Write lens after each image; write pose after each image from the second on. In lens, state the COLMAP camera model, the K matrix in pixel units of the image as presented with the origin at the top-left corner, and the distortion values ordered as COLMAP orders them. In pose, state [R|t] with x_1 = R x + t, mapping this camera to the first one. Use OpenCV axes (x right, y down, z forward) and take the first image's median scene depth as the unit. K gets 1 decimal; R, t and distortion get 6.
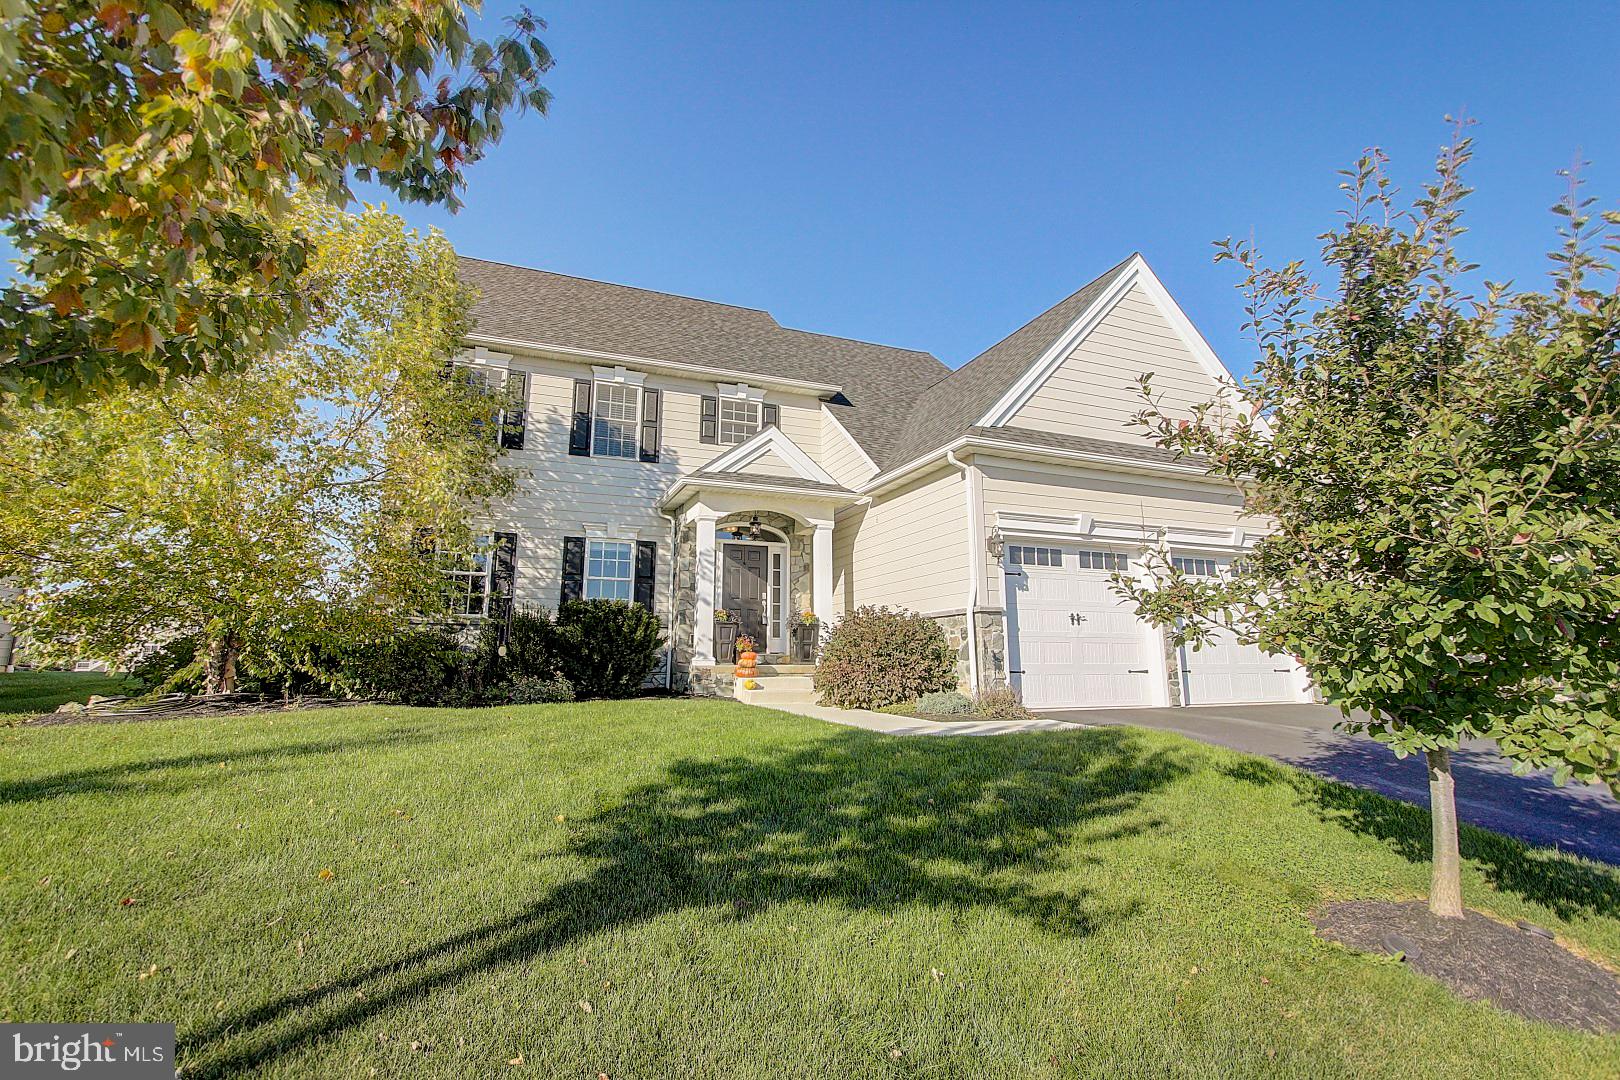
lens RADIAL K [[744.5, 0, 804.8], [0, 744.5, 520.7], [0, 0, 1]] dist [-0.013070, 0.002273]
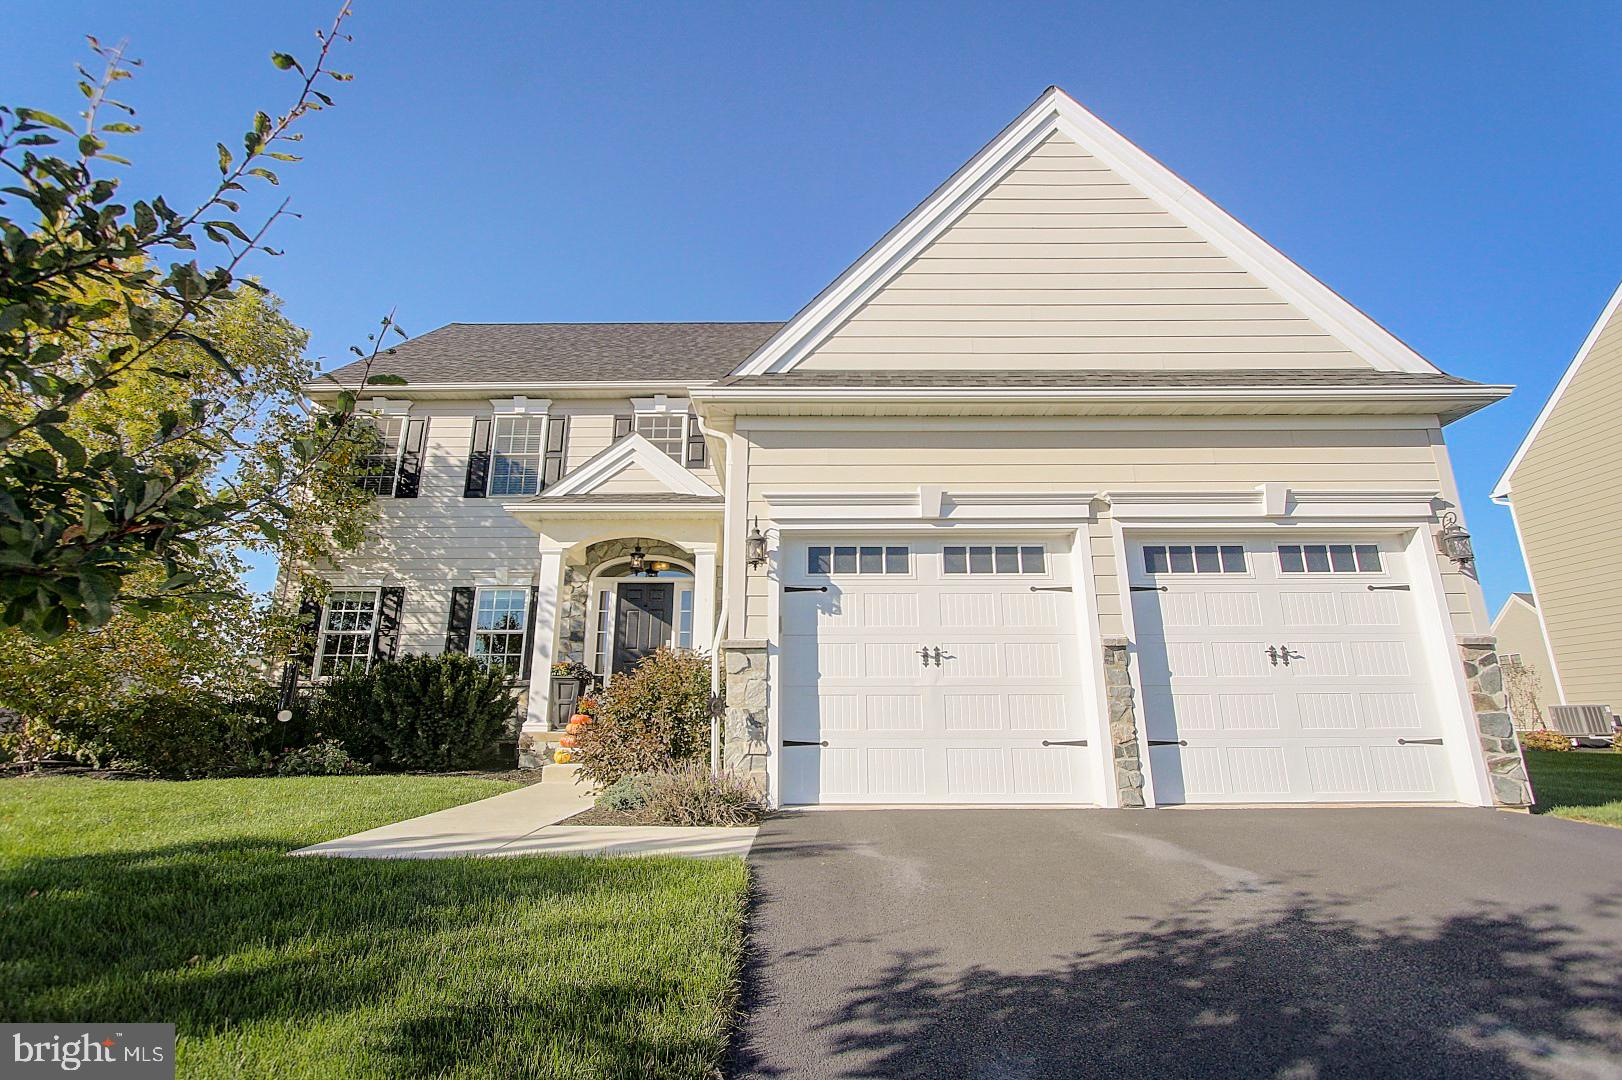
lens RADIAL K [[745.4, 0, 802.1], [0, 745.4, 522.7], [0, 0, 1]] dist [-0.013070, 0.002273]
pose [[0.926182, -0.102624, -0.362843, 0.445053], [0.074723, 0.993121, -0.090152, 0.062288], [0.369599, 0.056385, 0.927479, 0.338394]]
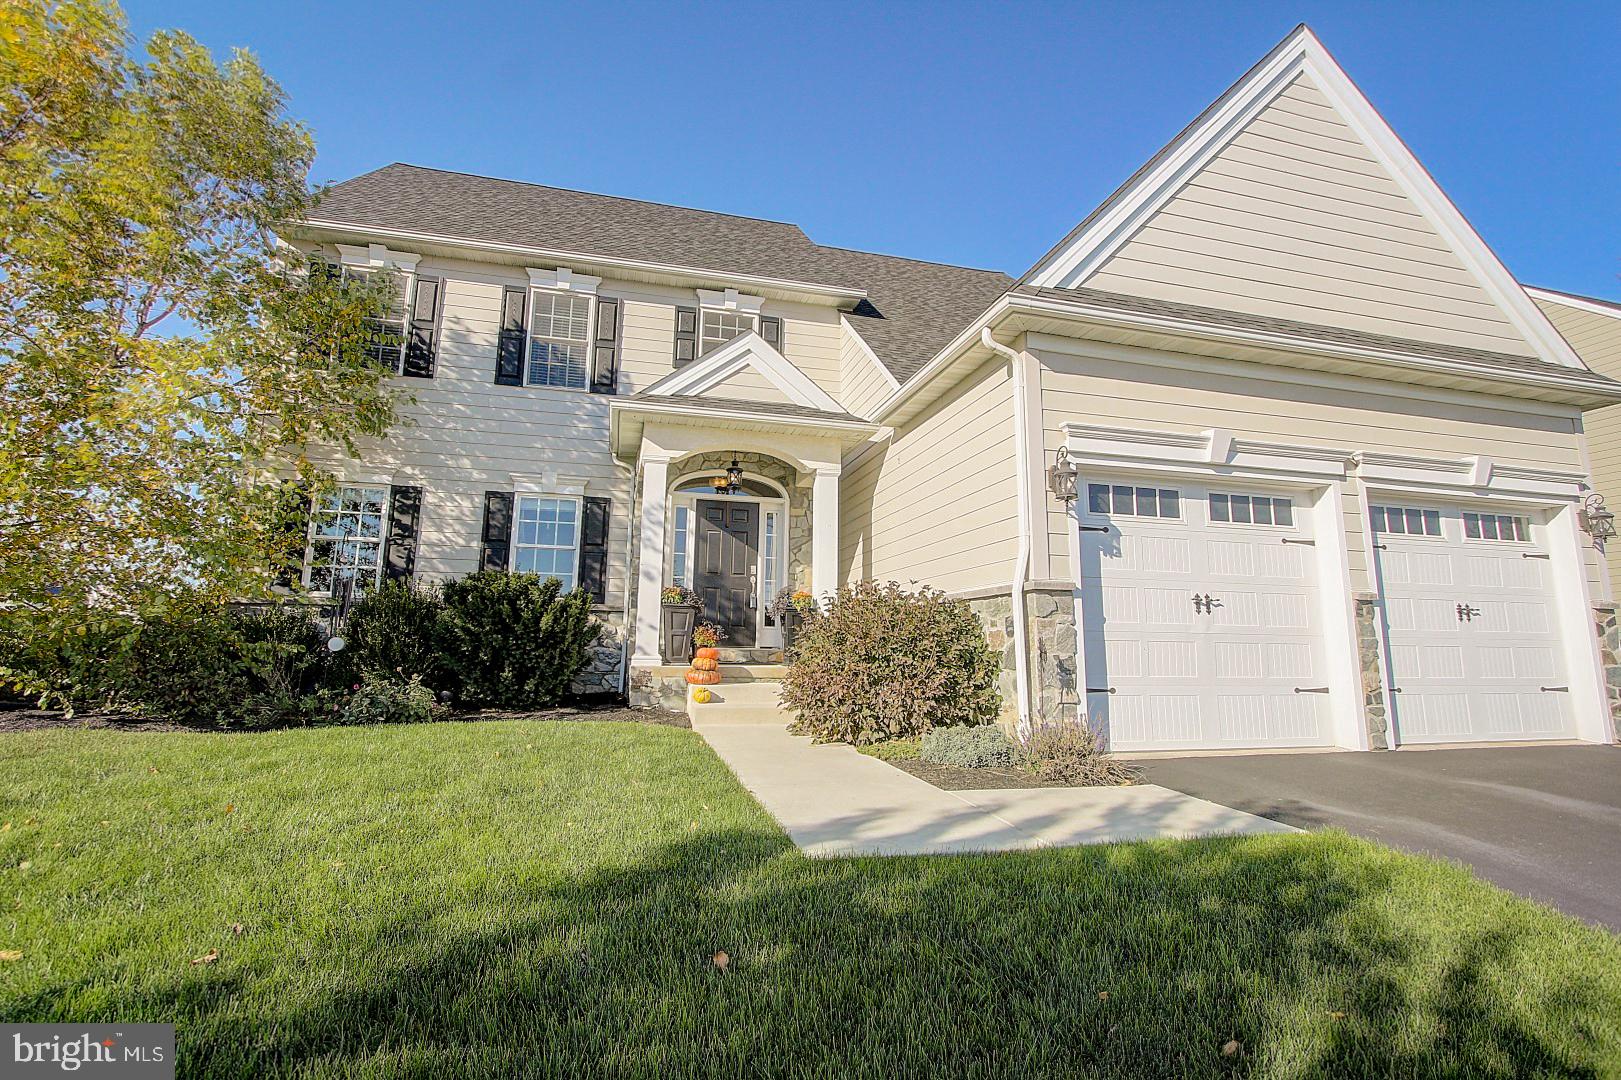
lens RADIAL K [[745.0, 0, 806.6], [0, 745.0, 520.7], [0, 0, 1]] dist [-0.013070, 0.002273]
pose [[0.991410, -0.008747, -0.130496, 0.108562], [0.011795, 0.999675, 0.022601, 0.041684], [0.130256, -0.023946, 0.991191, 0.316422]]
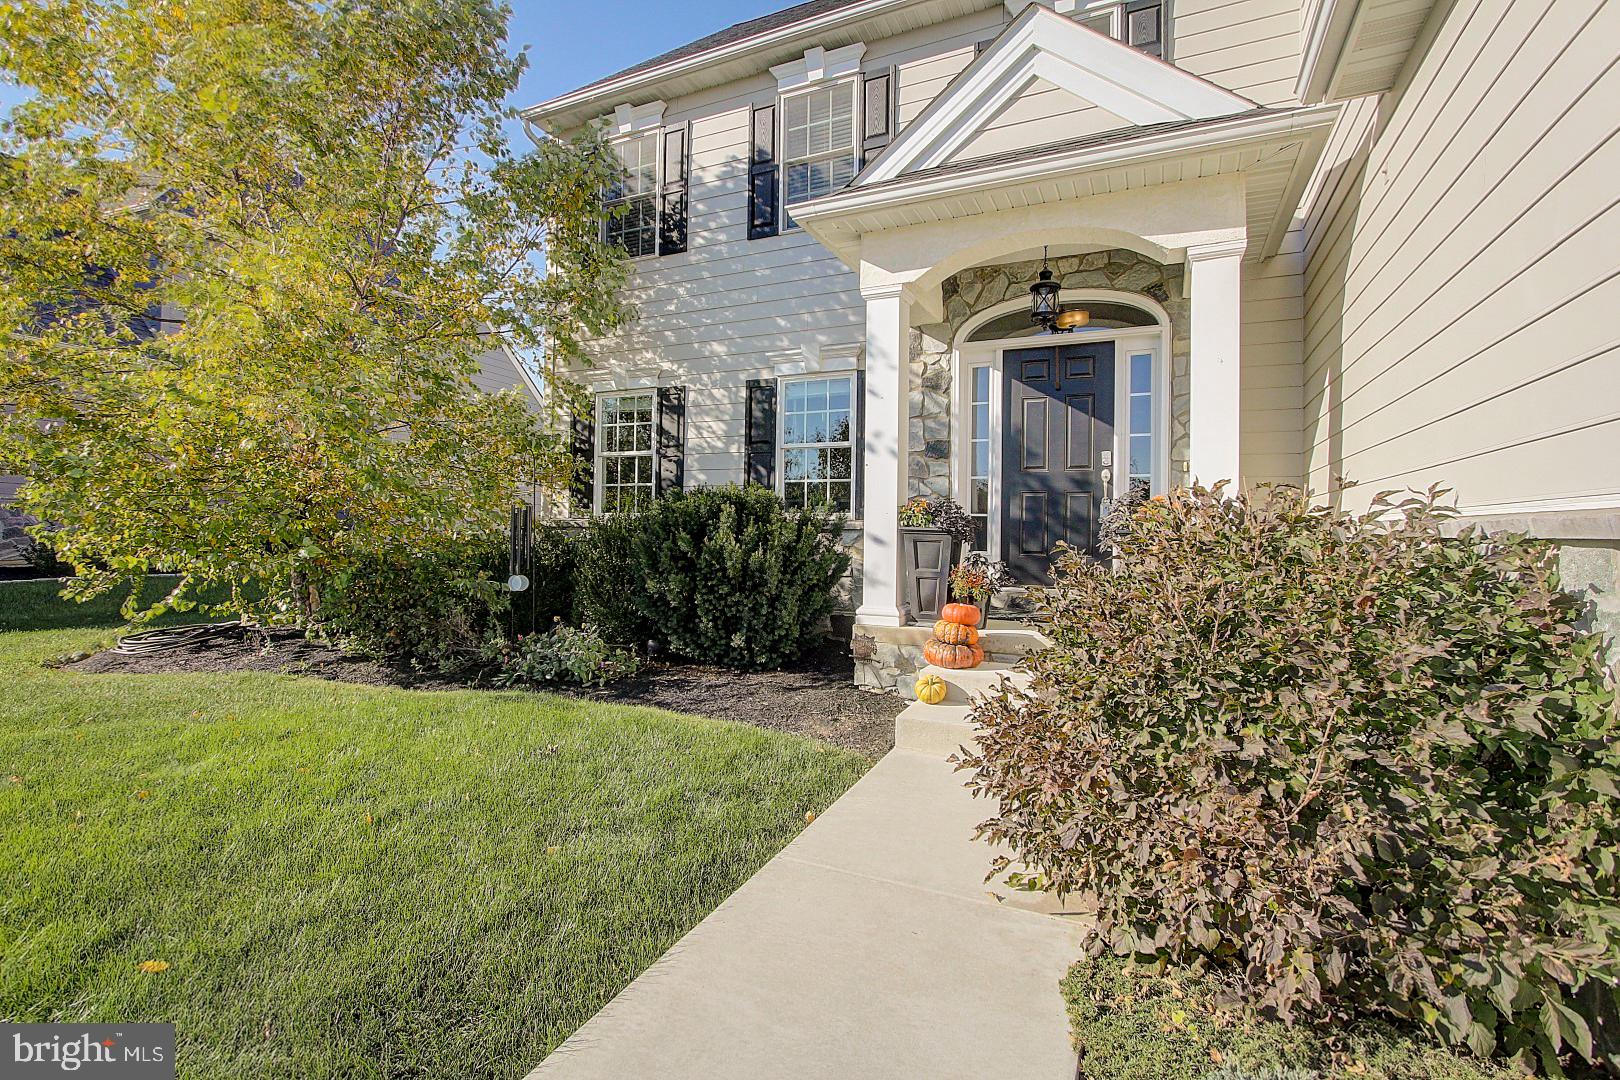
lens RADIAL K [[744.5, 0, 809.0], [0, 744.5, 519.4], [0, 0, 1]] dist [-0.013070, 0.002273]
pose [[0.678919, 0.000785, -0.734213, 0.164553], [0.128666, 0.984397, 0.120028, 0.071487], [0.722852, -0.175958, 0.668225, 0.670361]]
